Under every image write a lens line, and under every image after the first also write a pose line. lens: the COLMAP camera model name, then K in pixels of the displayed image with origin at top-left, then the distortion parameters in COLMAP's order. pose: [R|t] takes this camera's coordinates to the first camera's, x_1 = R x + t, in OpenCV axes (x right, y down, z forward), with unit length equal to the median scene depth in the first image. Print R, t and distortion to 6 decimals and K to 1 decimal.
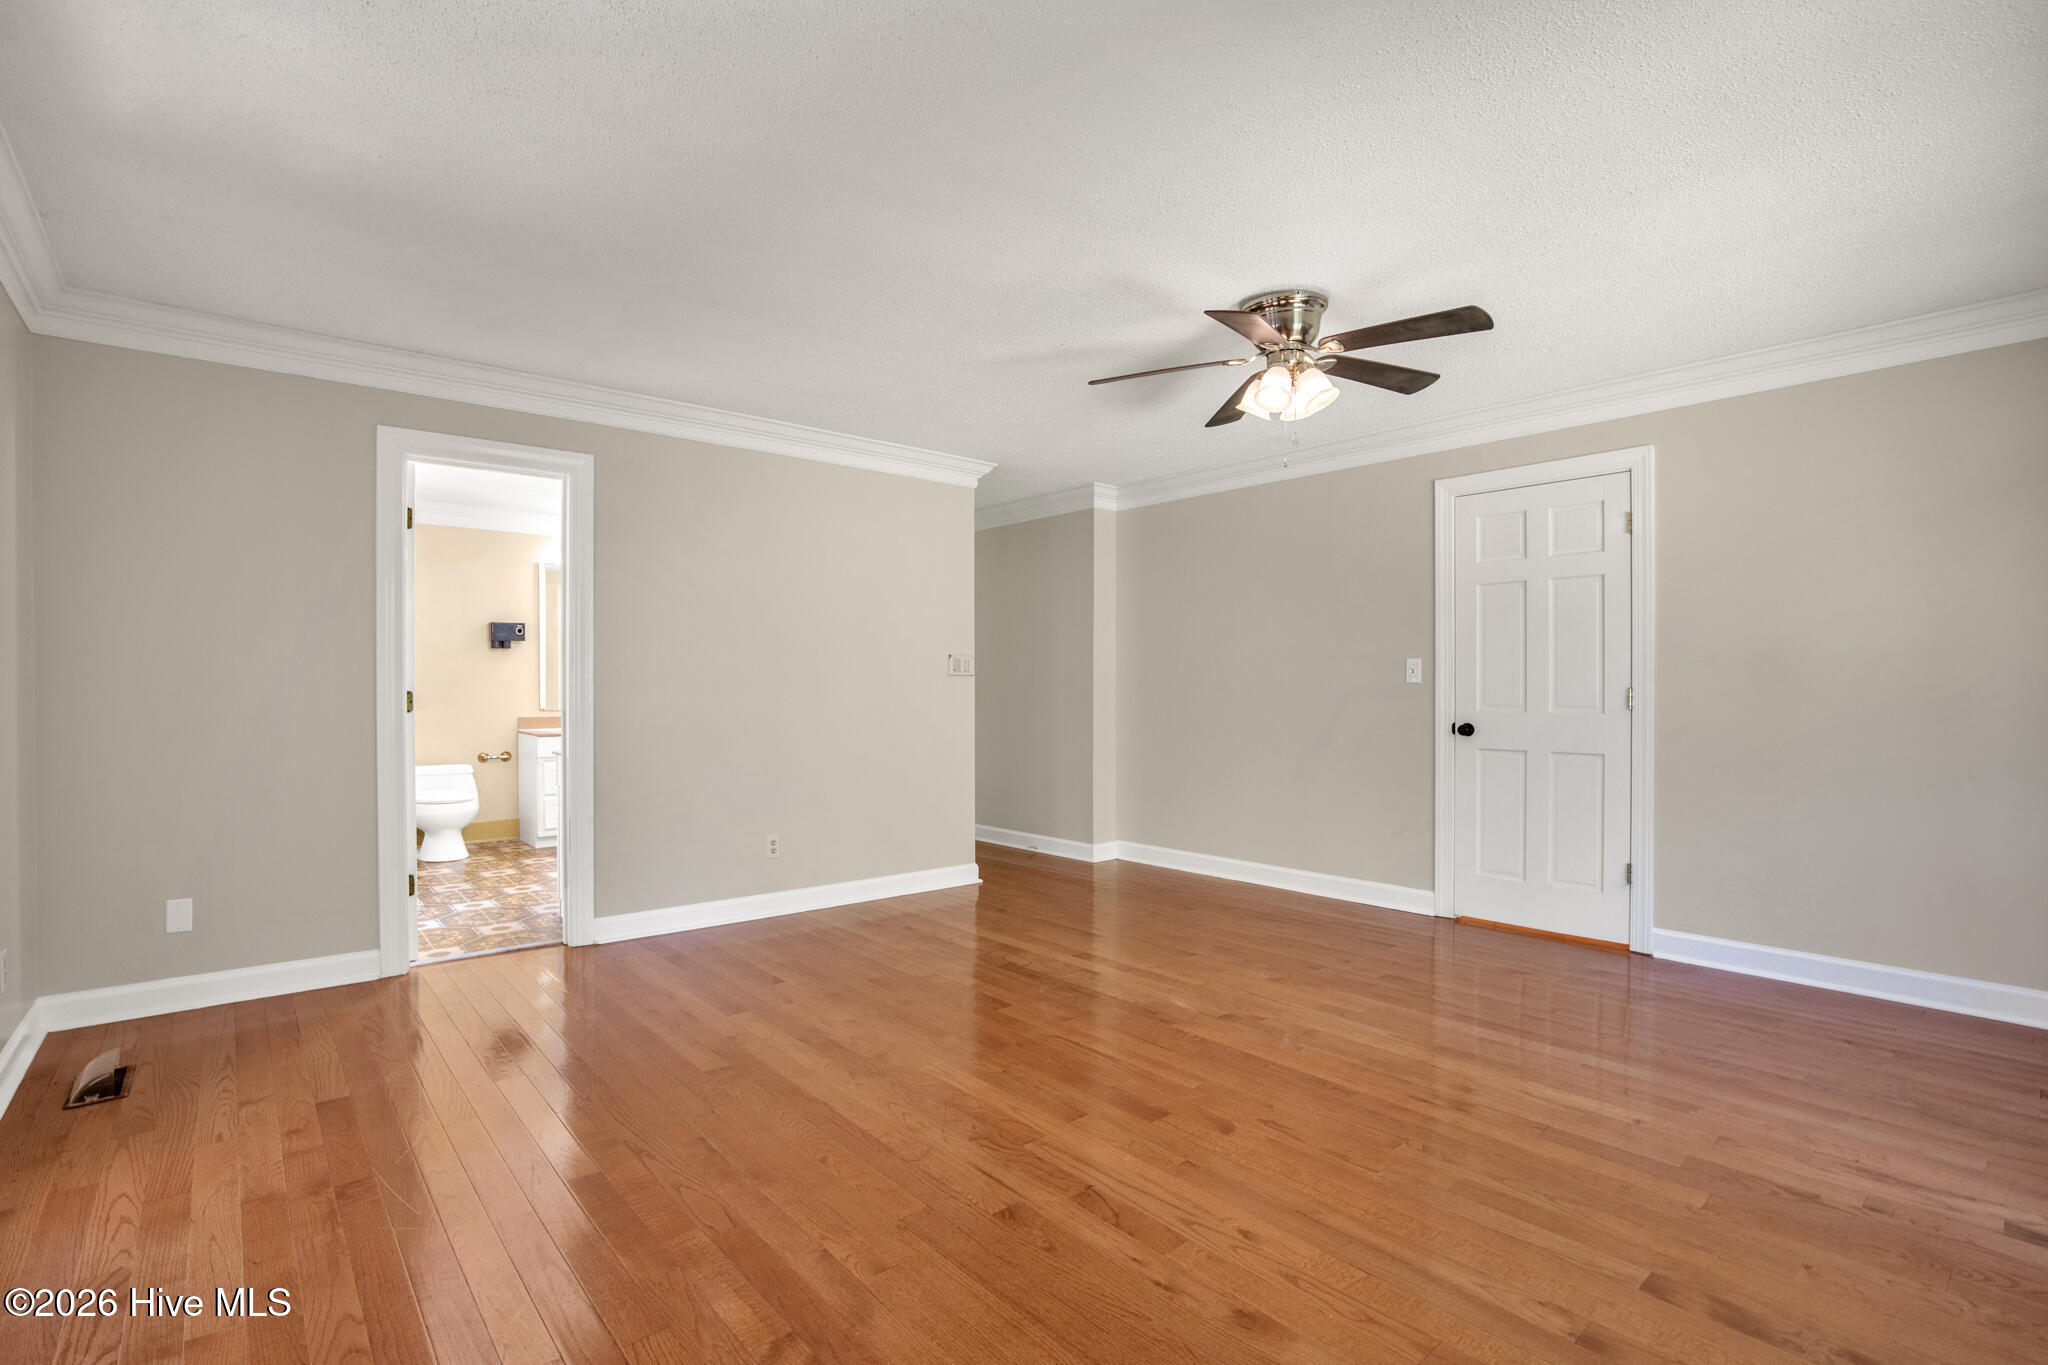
lens RADIAL K [[1006.8, 0, 1032.7], [0, 1006.8, 676.8], [0, 0, 1]] dist [-0.019186, -0.000552]
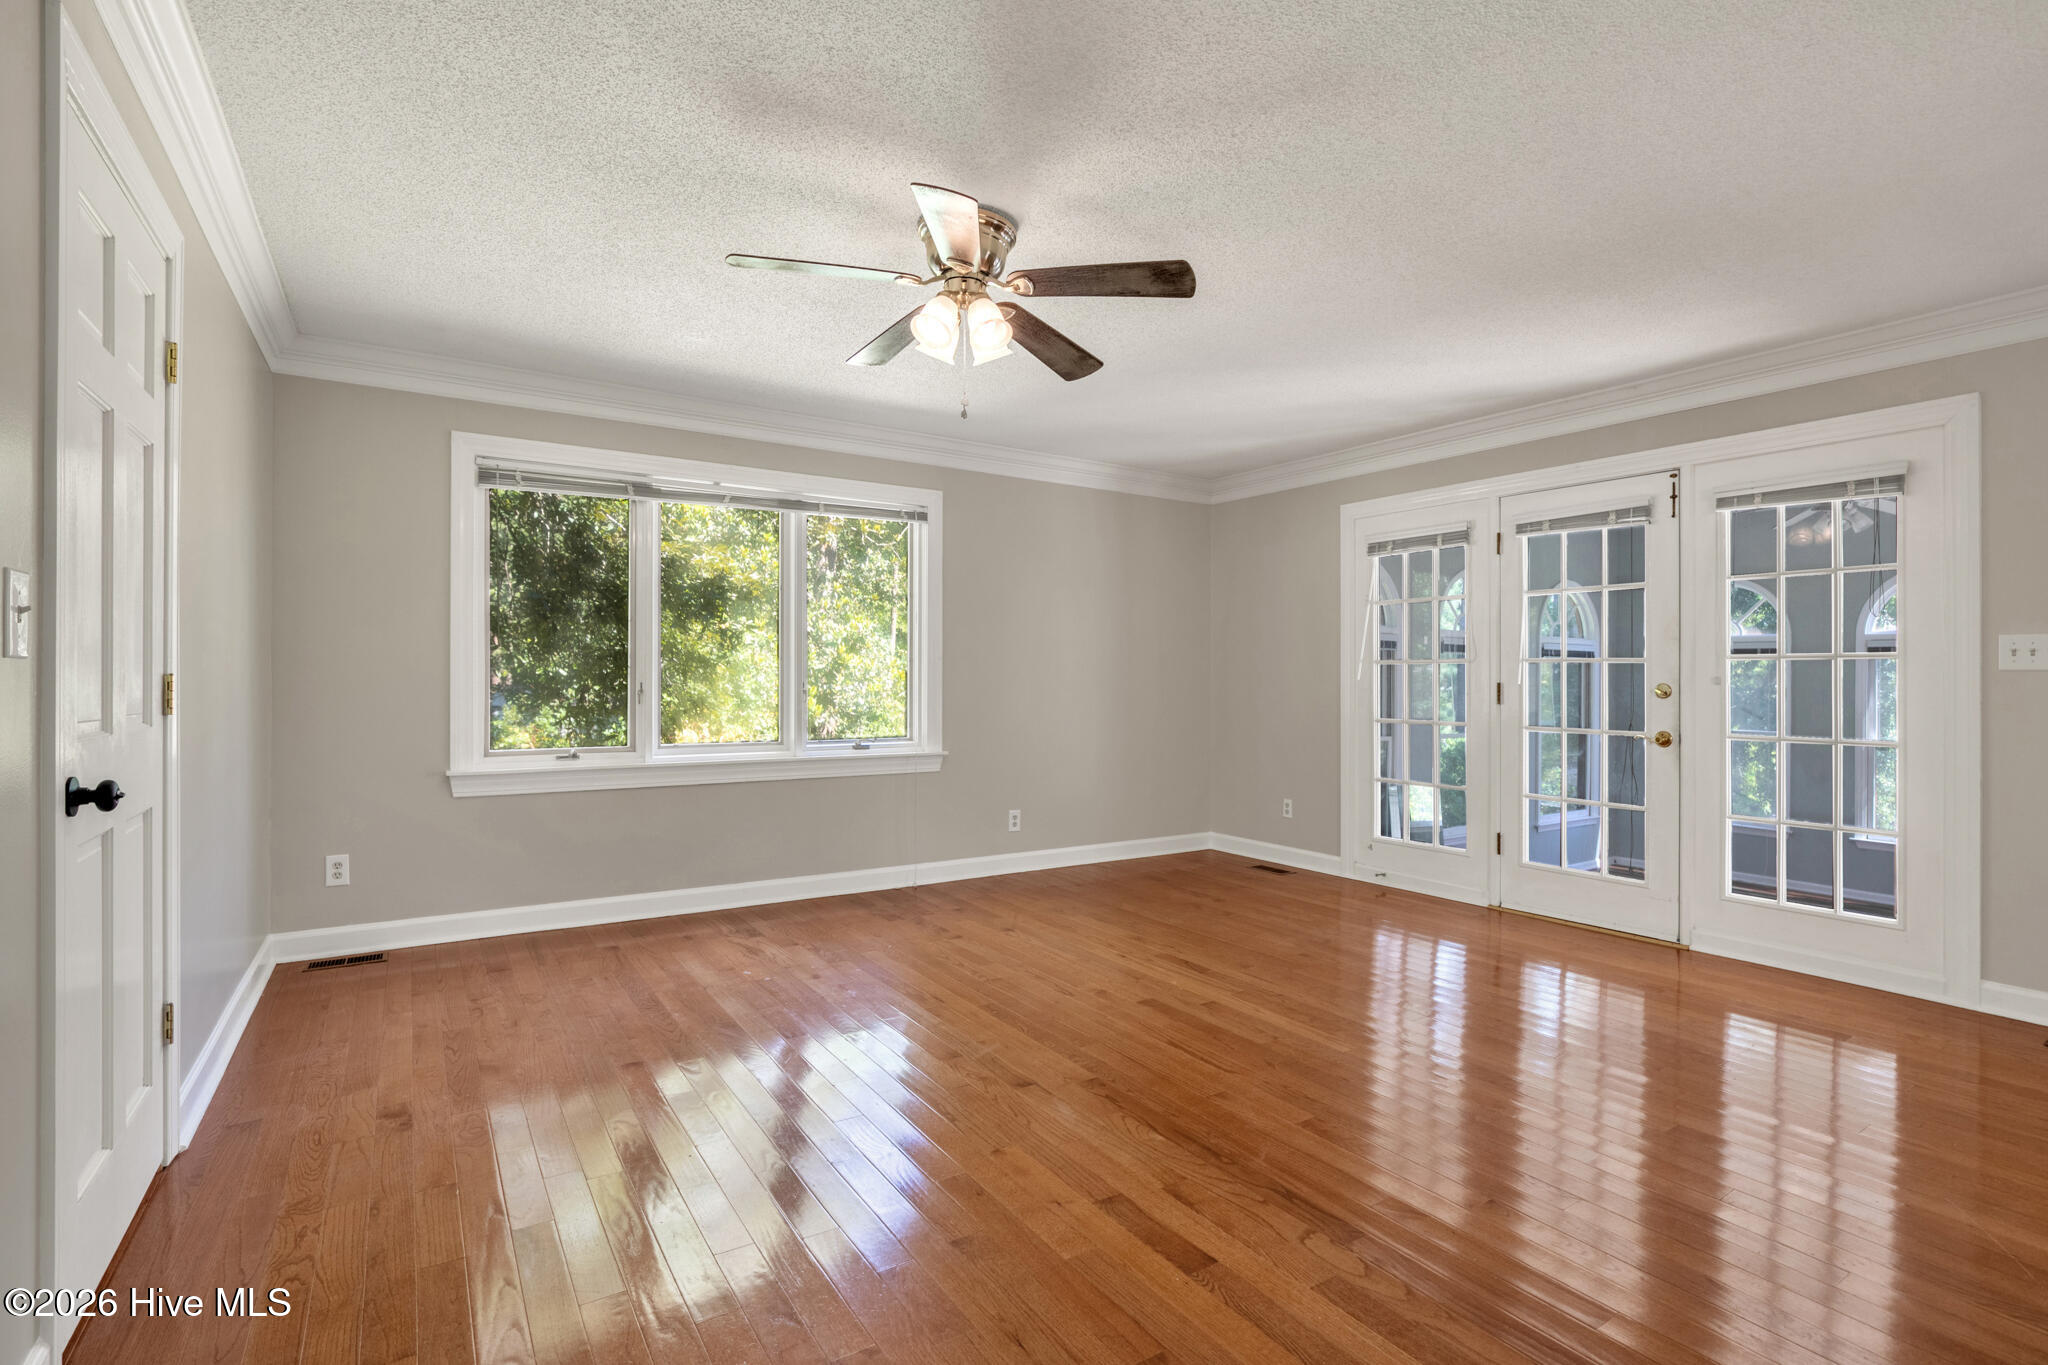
lens RADIAL K [[1006.8, 0, 1032.7], [0, 1006.8, 676.8], [0, 0, 1]] dist [-0.019186, -0.000552]
pose [[-0.991773, -0.005567, 0.127889, 0.106518], [-0.006169, 0.999972, -0.004317, 0.009532], [-0.127861, -0.005071, -0.991779, 2.356453]]
